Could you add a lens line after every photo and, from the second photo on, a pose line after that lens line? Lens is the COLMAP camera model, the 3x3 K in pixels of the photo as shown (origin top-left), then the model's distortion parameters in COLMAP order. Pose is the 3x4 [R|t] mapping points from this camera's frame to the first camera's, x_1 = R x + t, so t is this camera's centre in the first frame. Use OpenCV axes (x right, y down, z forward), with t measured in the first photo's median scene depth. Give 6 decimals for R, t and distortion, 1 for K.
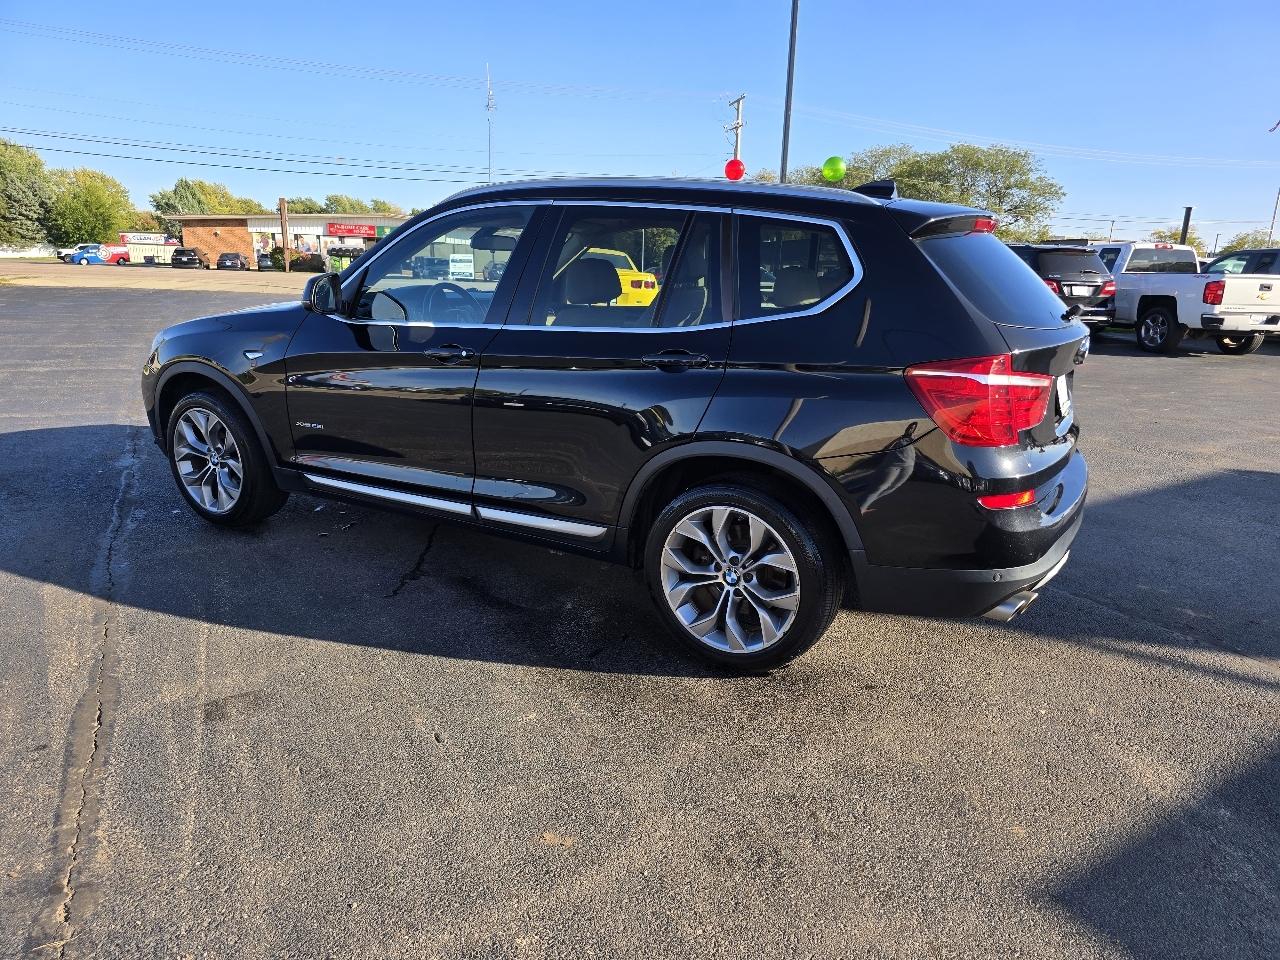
lens RADIAL K [[888.0, 0, 671.5], [0, 888.0, 479.0], [0, 0, 1]] dist [0.100423, -0.107099]
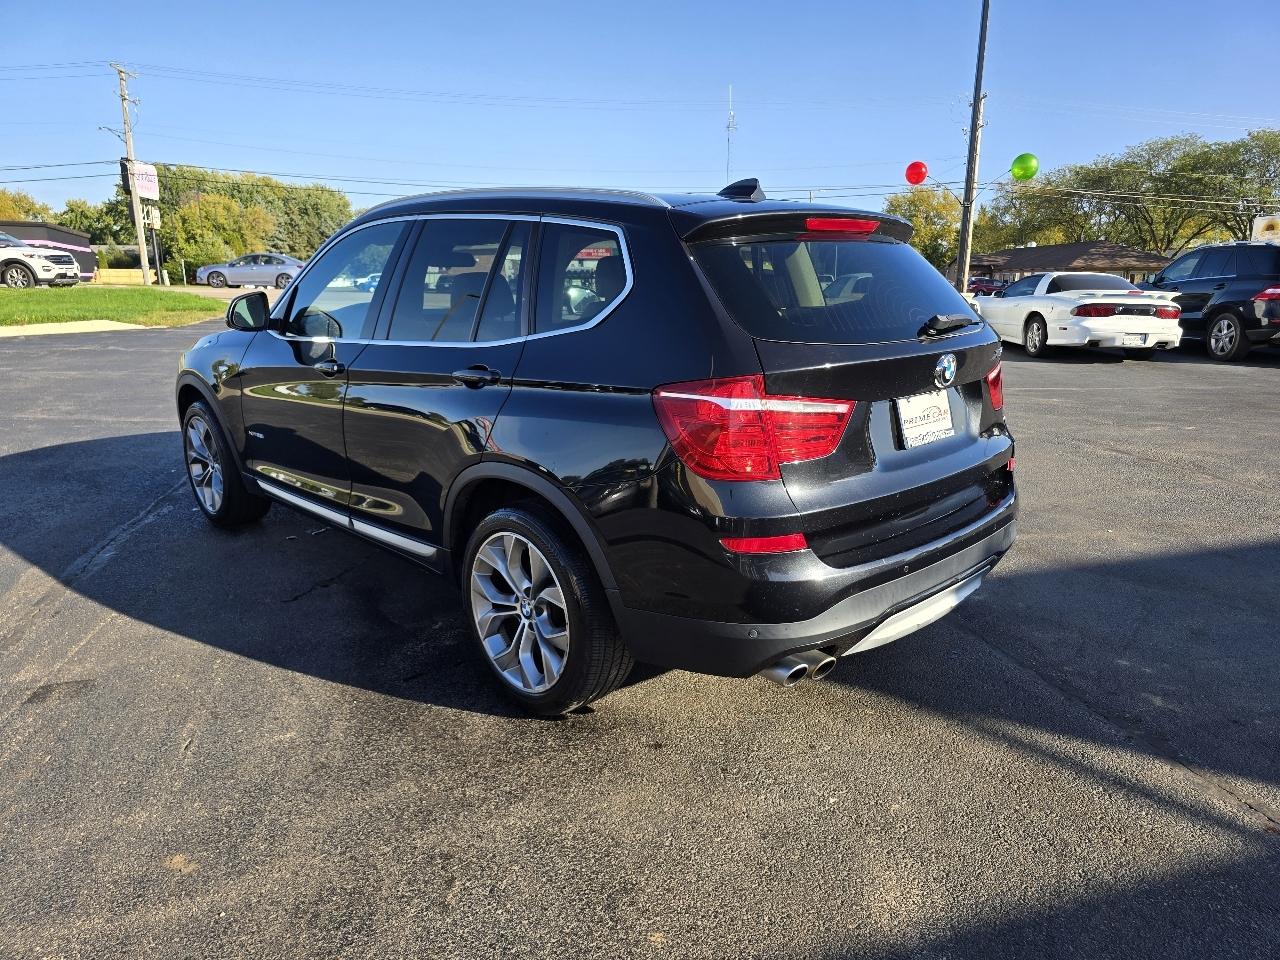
lens RADIAL K [[888.0, 0, 671.5], [0, 888.0, 479.0], [0, 0, 1]] dist [0.100423, -0.107099]
pose [[0.957378, 0.040523, -0.285981, 0.470103], [-0.045479, 0.998908, -0.010706, -0.022783], [0.285235, 0.023256, 0.958175, 0.142860]]
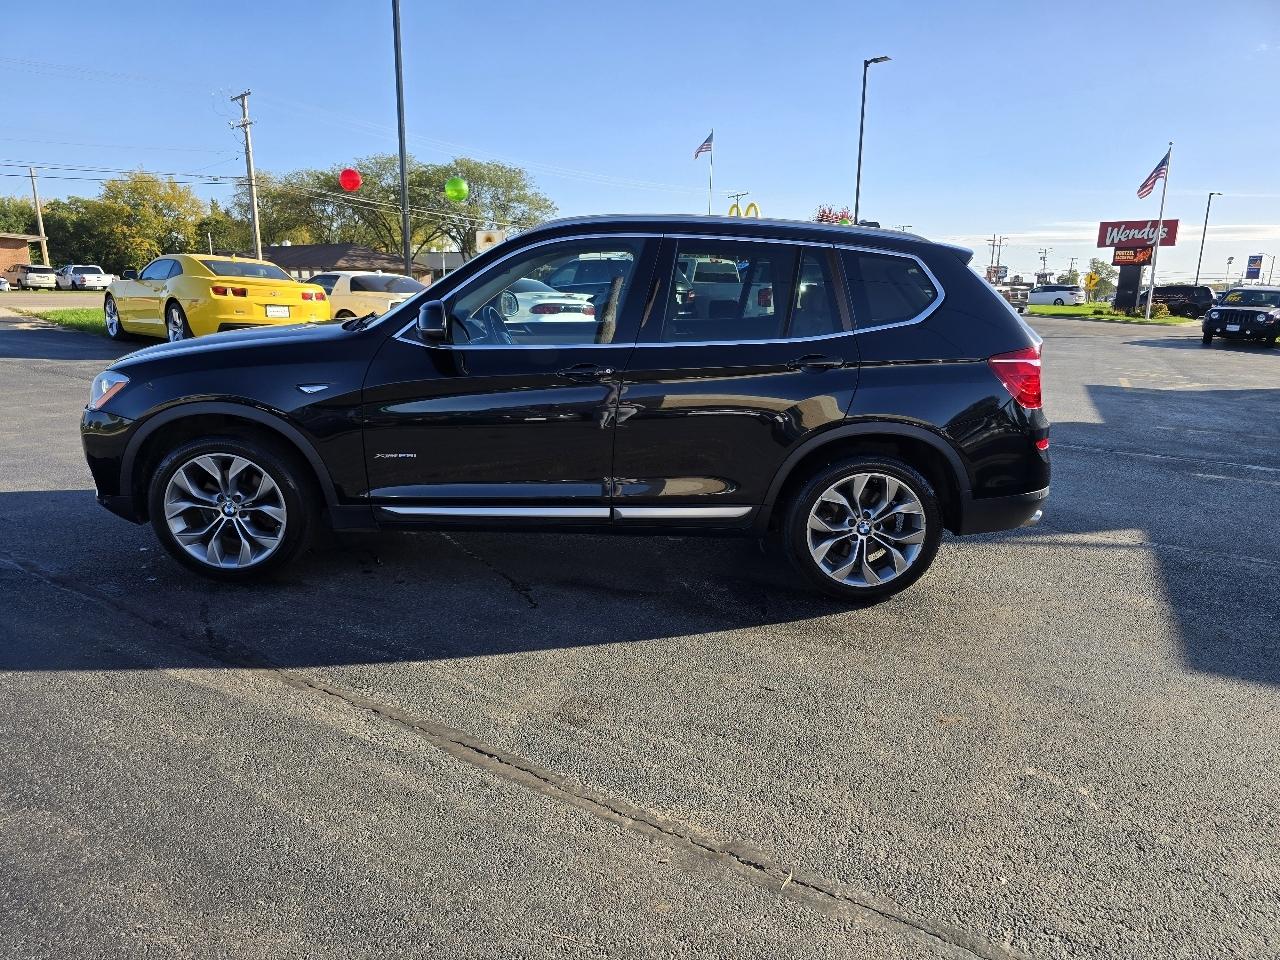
lens RADIAL K [[907.2, 0, 640.0], [0, 907.2, 480.0], [0, 0, 1]] dist [0.053938, -0.090196]
pose [[0.856959, -0.120207, 0.501170, -0.854326], [0.124190, 0.991929, 0.025562, -0.032732], [-0.500198, 0.040335, 0.864971, 0.019381]]
